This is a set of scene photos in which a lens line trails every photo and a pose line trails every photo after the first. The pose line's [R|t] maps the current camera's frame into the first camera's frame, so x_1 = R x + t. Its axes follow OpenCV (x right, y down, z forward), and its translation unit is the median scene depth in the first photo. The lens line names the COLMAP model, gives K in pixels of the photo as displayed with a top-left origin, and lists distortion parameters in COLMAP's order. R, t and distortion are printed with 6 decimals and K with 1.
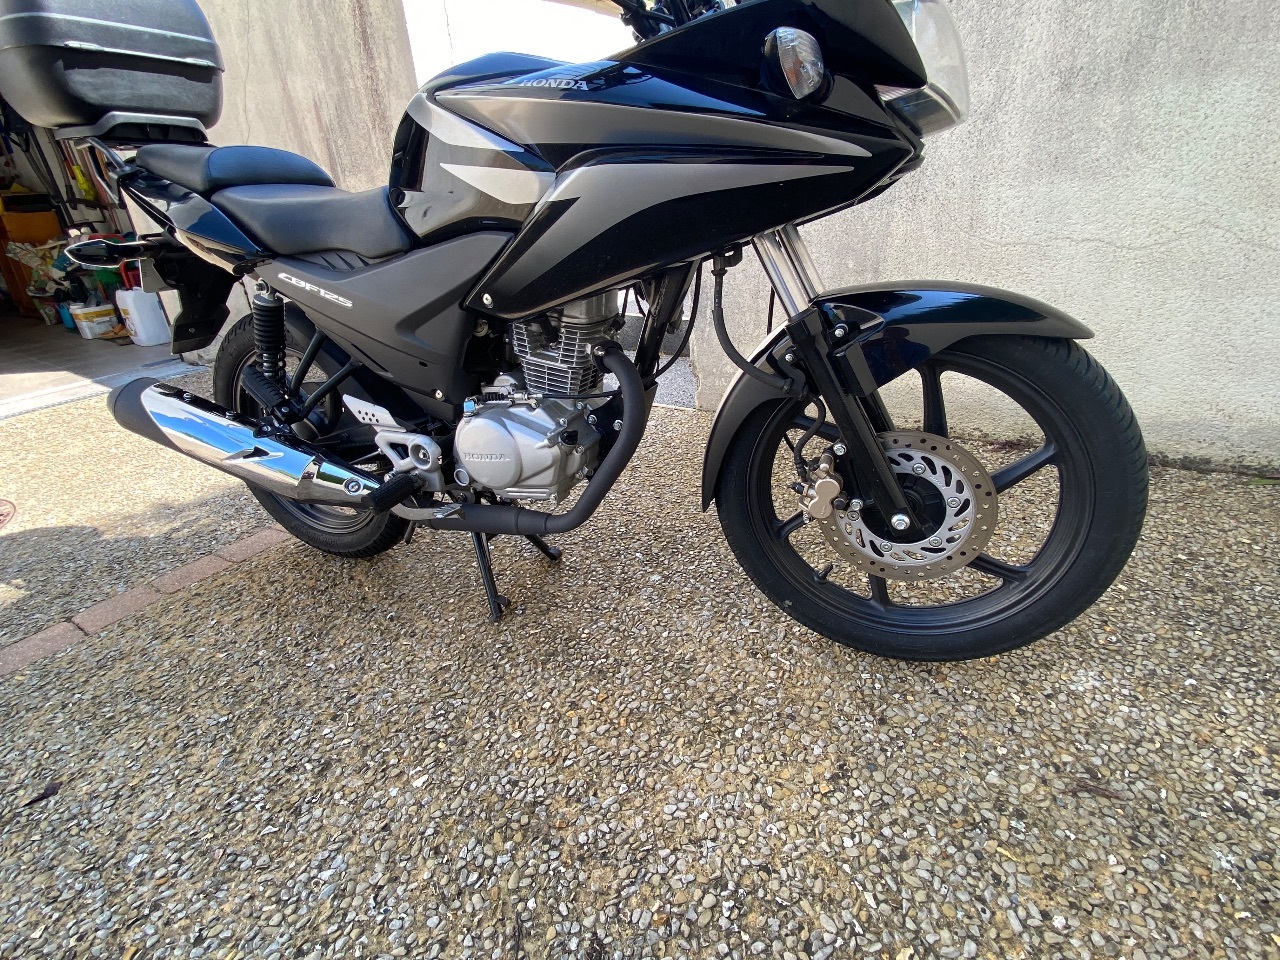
lens RADIAL K [[616.3, 0, 640.1], [0, 616.3, 484.2], [0, 0, 1]] dist [0.013424, -0.016504]
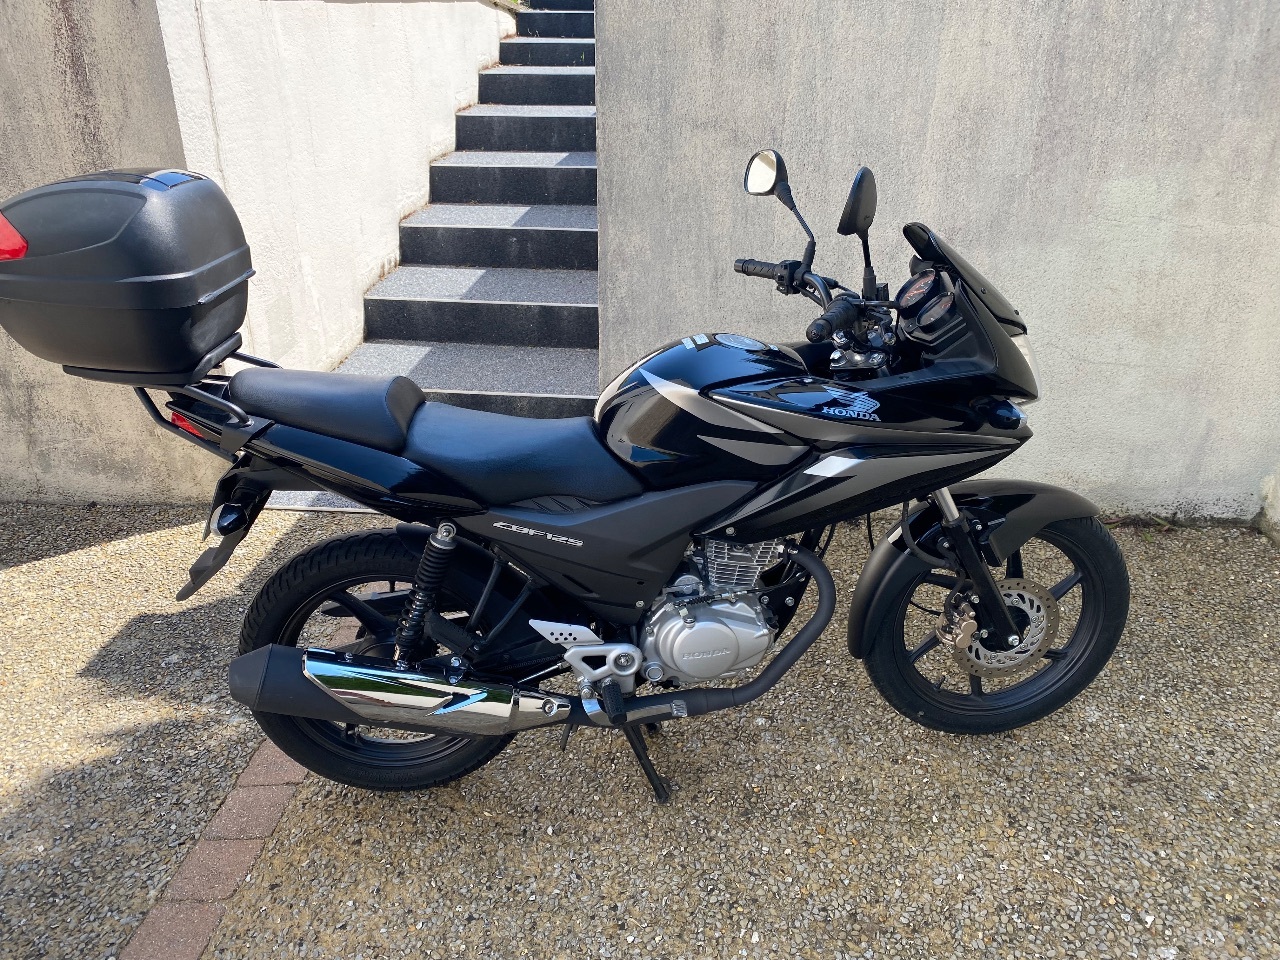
lens RADIAL K [[985.2, 0, 629.8], [0, 985.2, 482.2], [0, 0, 1]] dist [0.000427, 0.010284]
pose [[0.874685, -0.145881, 0.462218, -1.464336], [0.163920, 0.986473, 0.001146, -0.479905], [-0.456132, 0.074765, 0.886766, -0.721967]]
